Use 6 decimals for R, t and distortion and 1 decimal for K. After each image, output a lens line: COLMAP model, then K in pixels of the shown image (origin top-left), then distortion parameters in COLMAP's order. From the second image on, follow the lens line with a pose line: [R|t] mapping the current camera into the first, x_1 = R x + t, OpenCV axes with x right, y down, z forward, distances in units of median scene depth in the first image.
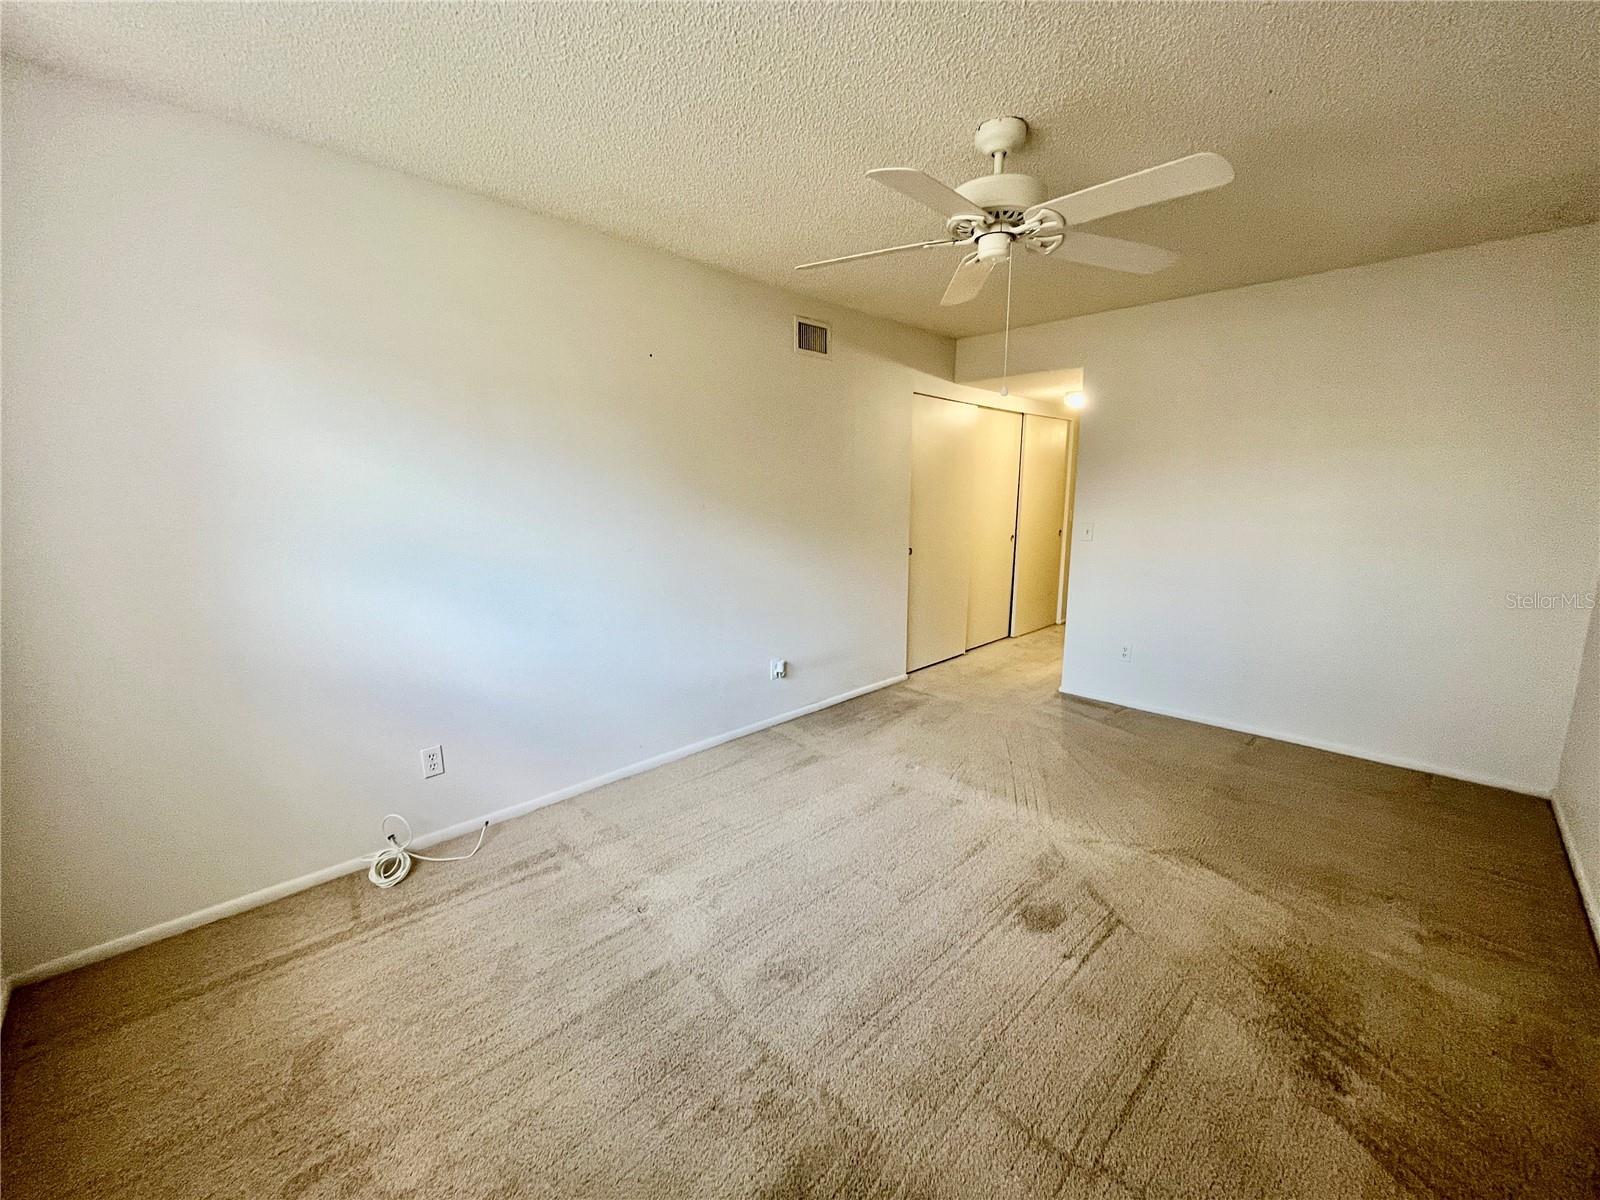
lens RADIAL K [[644.1, 0, 797.0], [0, 644.1, 597.6], [0, 0, 1]] dist [-0.001943, -0.000718]
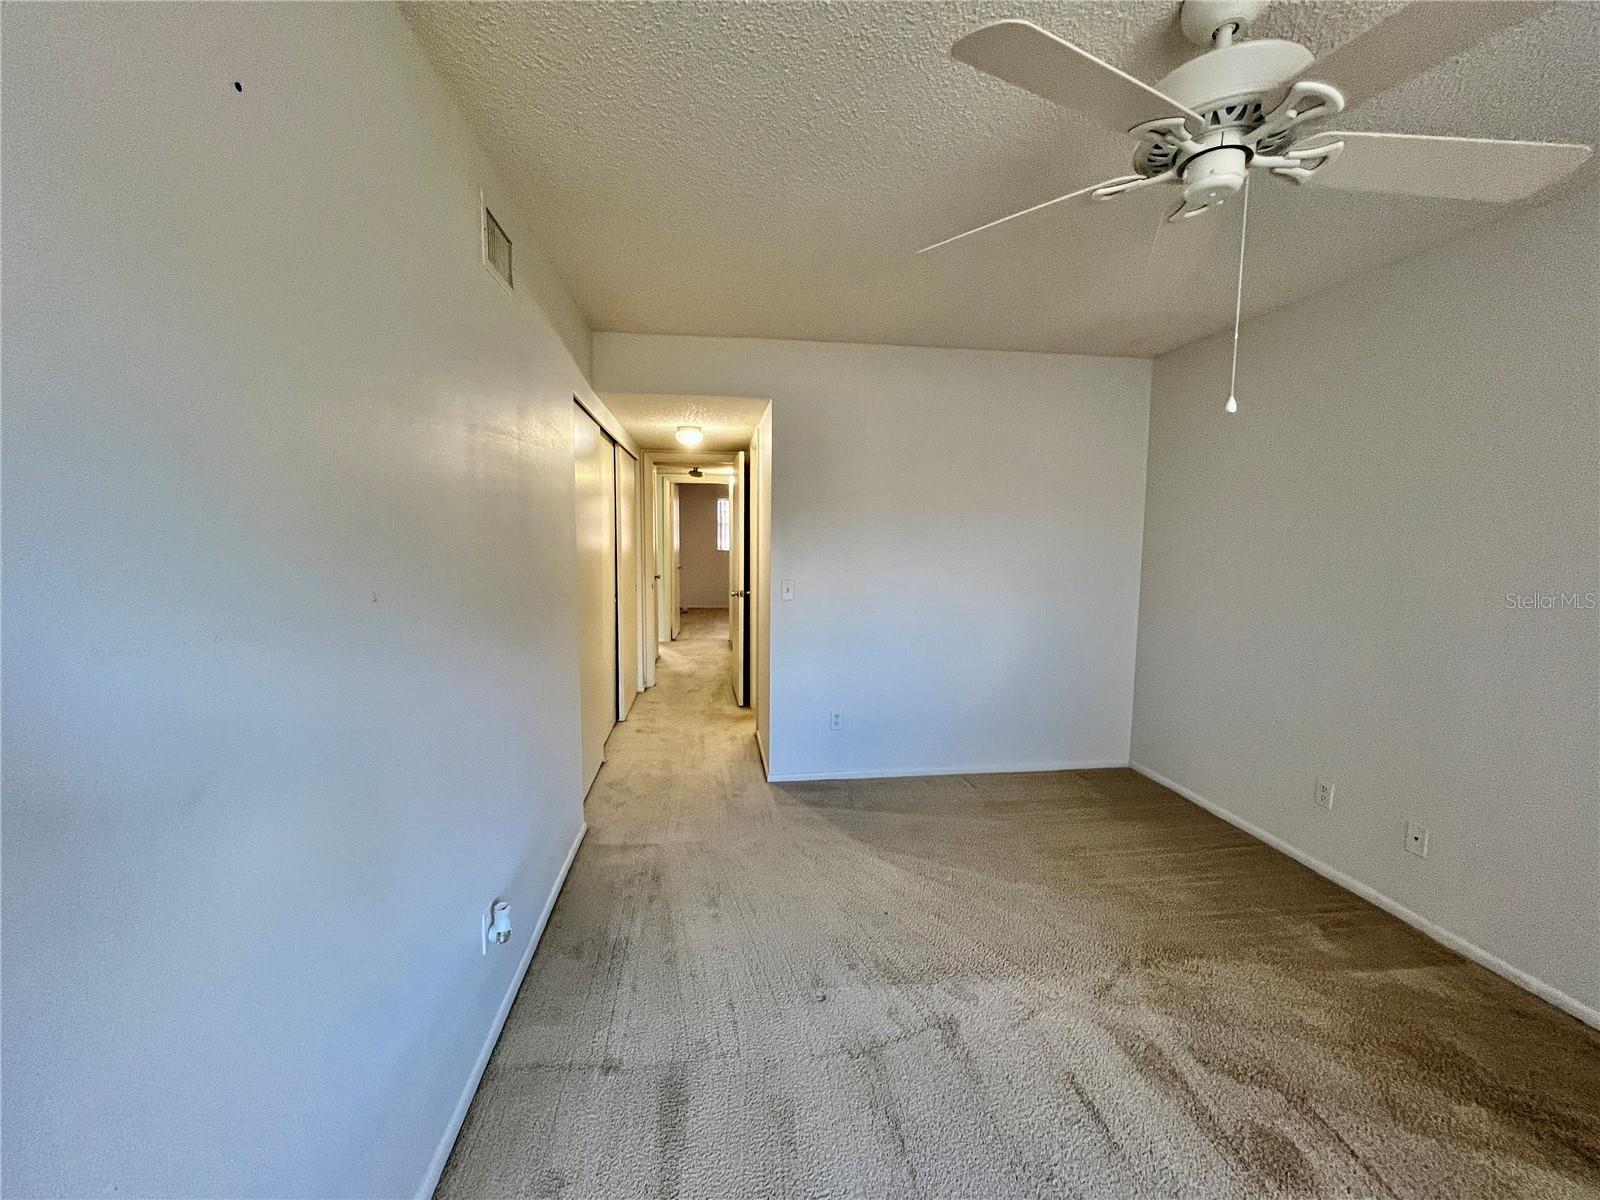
lens RADIAL K [[644.1, 0, 797.0], [0, 644.1, 597.6], [0, 0, 1]] dist [-0.001943, -0.000718]
pose [[0.611329, -0.070198, 0.788257, -0.238374], [0.124642, 0.992167, -0.008309, -0.089931], [-0.781499, 0.103330, 0.615290, 0.509516]]
